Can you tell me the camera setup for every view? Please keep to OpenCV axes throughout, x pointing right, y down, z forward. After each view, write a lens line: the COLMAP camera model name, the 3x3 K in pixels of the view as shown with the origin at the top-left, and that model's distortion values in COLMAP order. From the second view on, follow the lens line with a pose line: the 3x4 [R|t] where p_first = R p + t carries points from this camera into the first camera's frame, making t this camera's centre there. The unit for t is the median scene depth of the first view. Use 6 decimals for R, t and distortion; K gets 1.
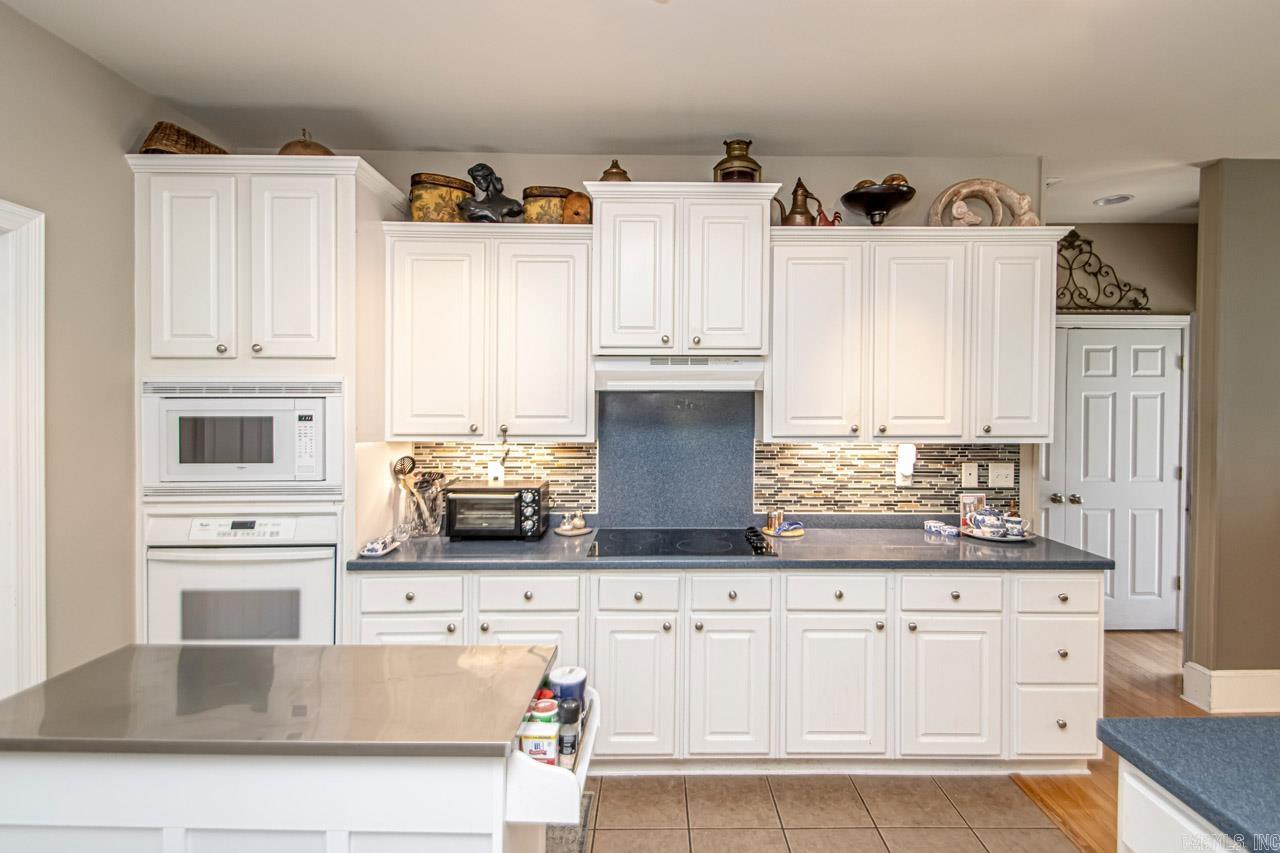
lens RADIAL K [[604.4, 0, 656.7], [0, 604.4, 417.8], [0, 0, 1]] dist [0.014650, -0.016811]
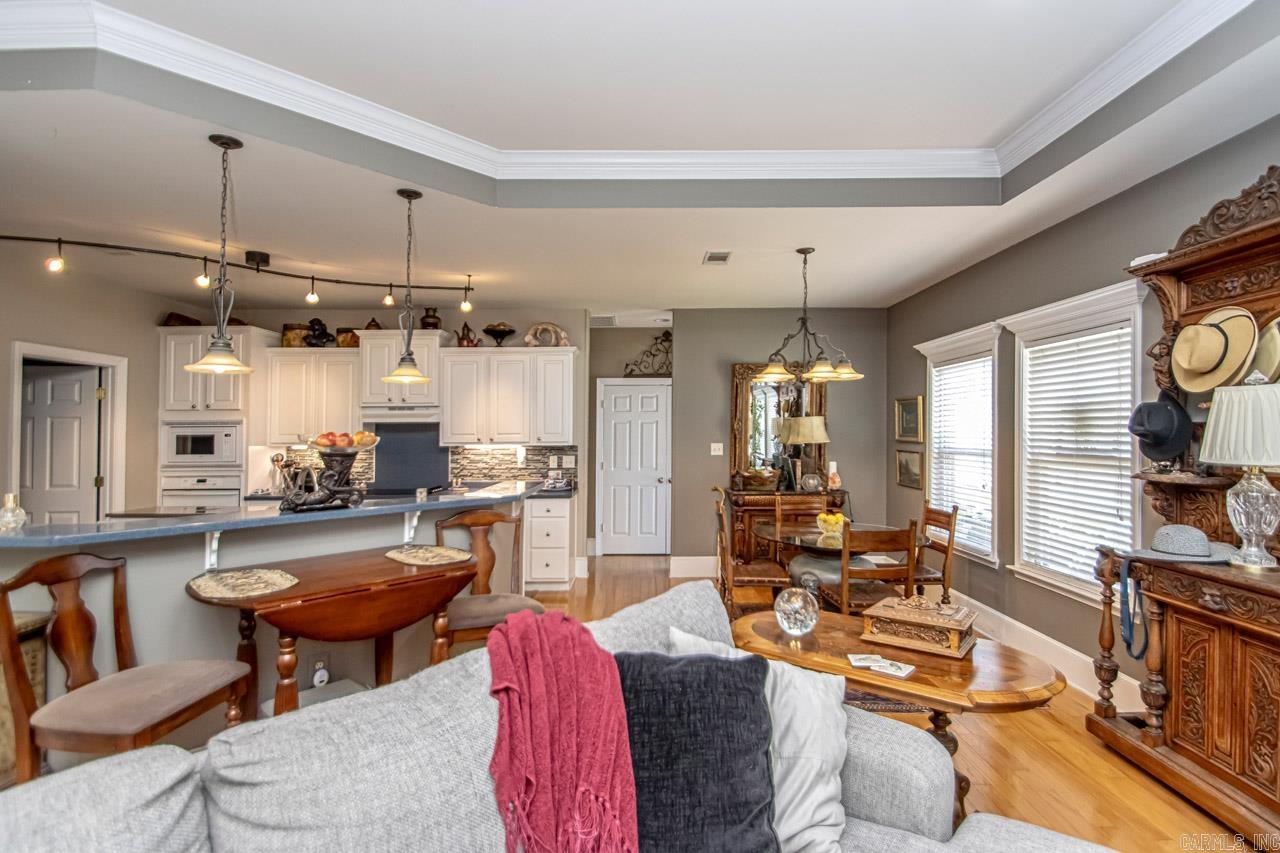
lens RADIAL K [[594.5, 0, 638.0], [0, 594.5, 419.2], [0, 0, 1]] dist [0.001019, -0.015331]
pose [[0.999921, -0.006652, -0.010710, 0.826956], [0.006216, 0.999169, -0.040284, 0.032207], [0.010969, 0.040215, 0.999131, -1.026285]]
